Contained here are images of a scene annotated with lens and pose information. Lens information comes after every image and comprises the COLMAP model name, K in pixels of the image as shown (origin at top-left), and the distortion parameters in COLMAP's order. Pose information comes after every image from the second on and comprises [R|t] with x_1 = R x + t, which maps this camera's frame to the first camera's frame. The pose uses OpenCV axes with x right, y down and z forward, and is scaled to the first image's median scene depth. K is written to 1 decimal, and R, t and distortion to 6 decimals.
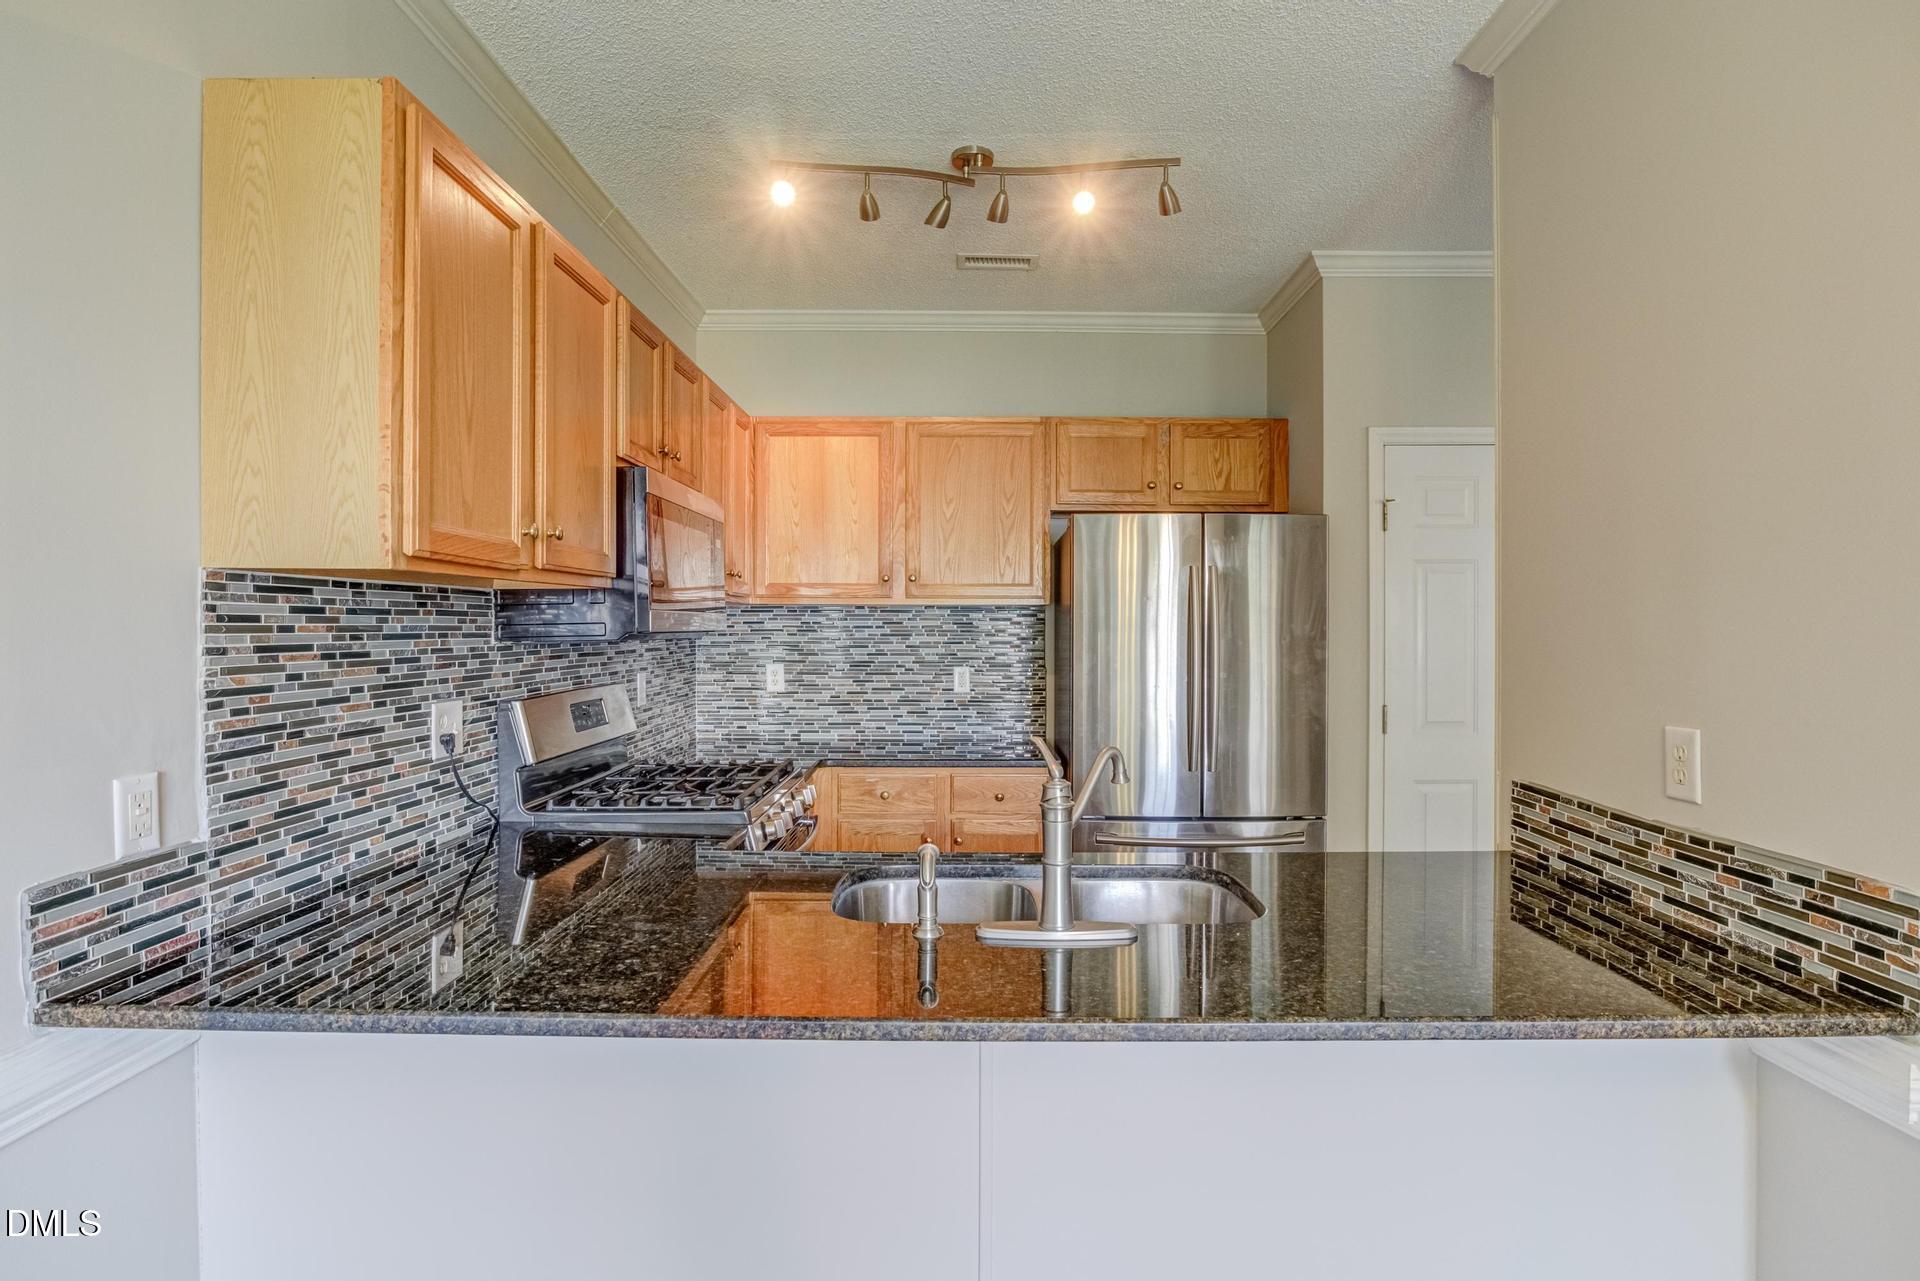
lens RADIAL K [[971.4, 0, 960.0], [0, 971.4, 640.5], [0, 0, 1]] dist [-0.001195, 0.000126]
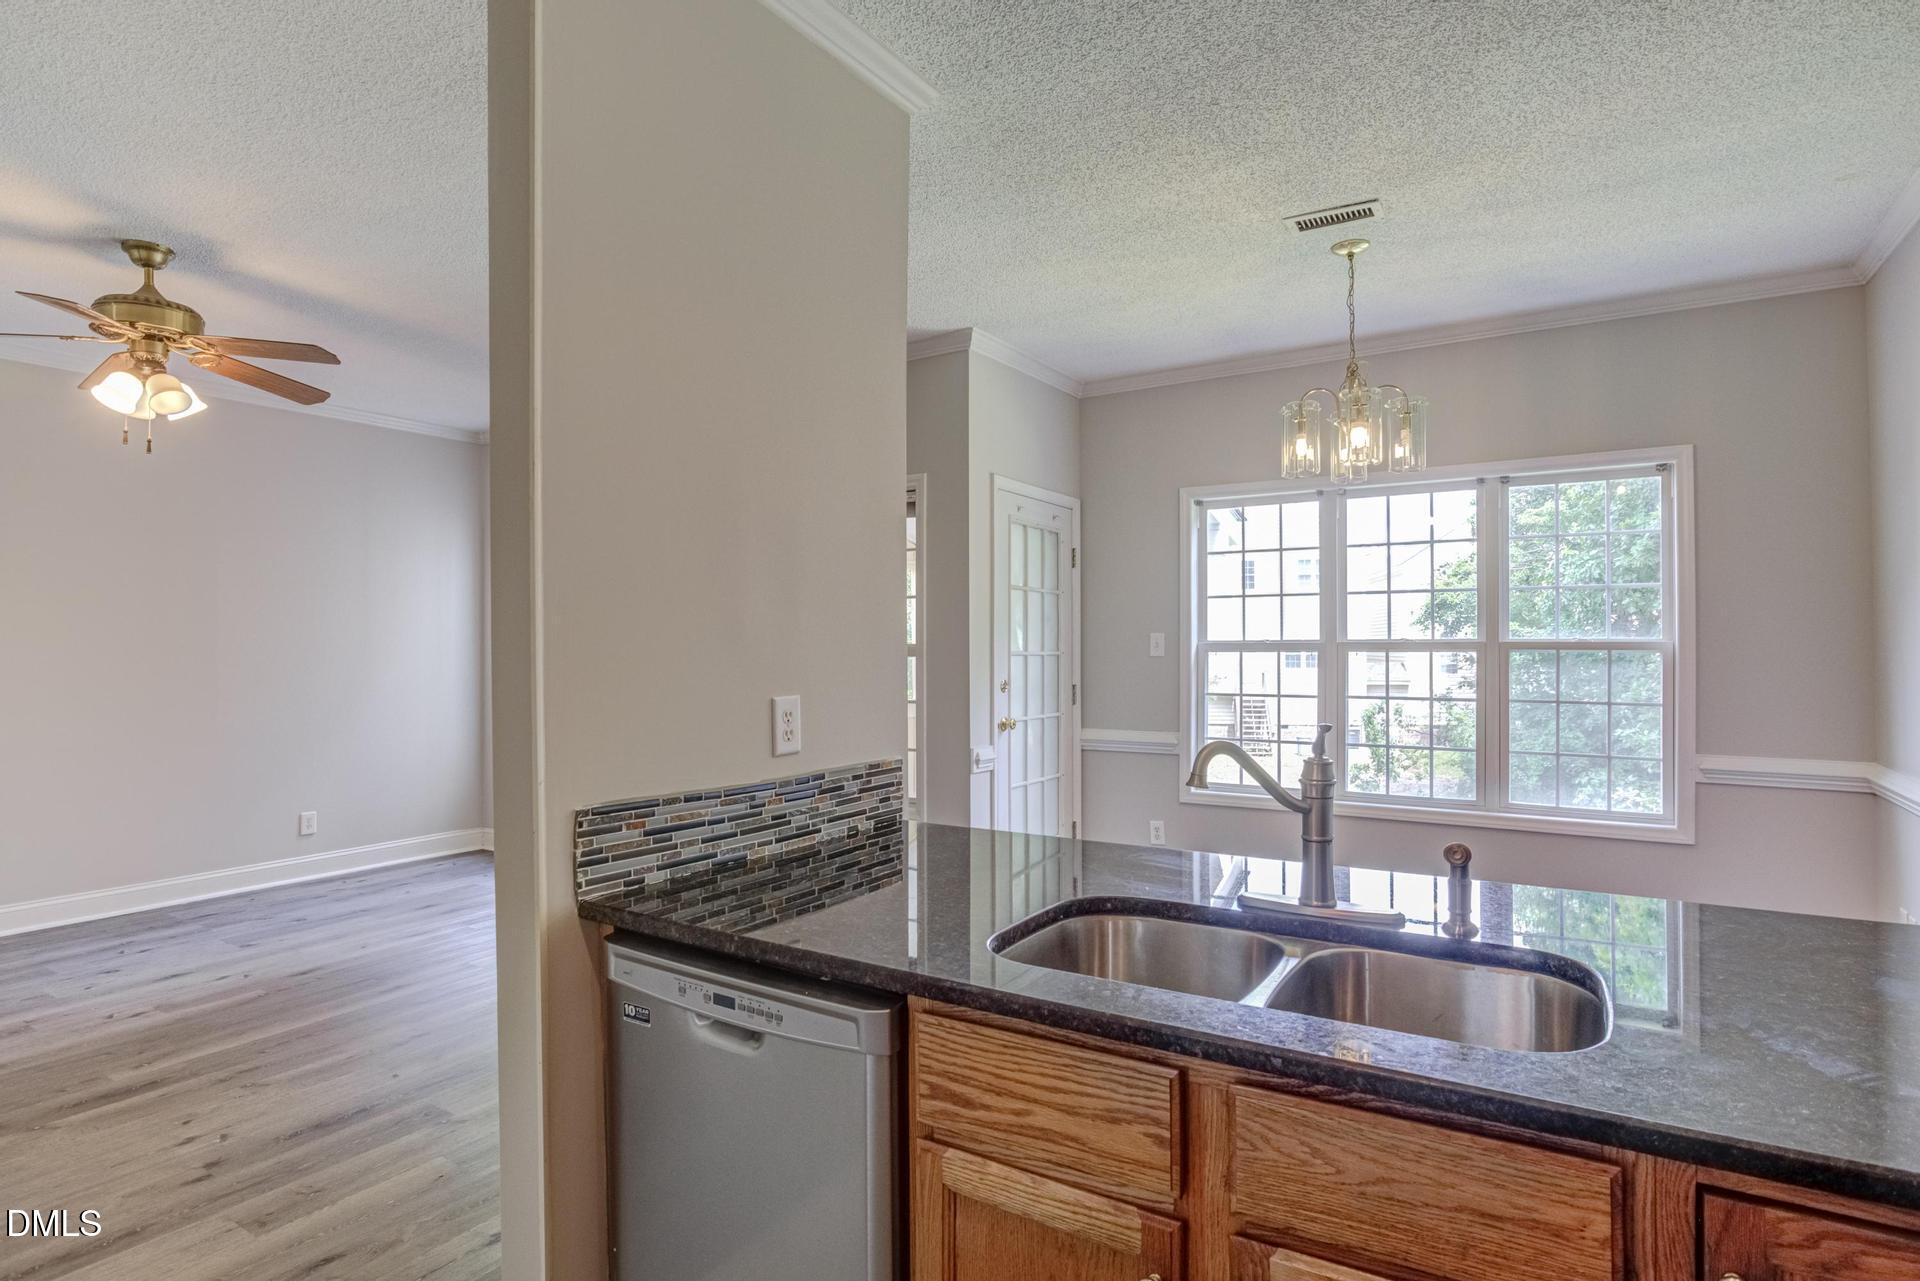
lens RADIAL K [[1002.1, 0, 960.0], [0, 1002.1, 640.5], [0, 0, 1]] dist [-0.016757, 0.000381]
pose [[-0.843154, 0.002467, 0.537667, -0.136836], [0.008567, 0.999924, 0.008847, 0.006828], [-0.537604, 0.012065, -0.843111, 1.901597]]
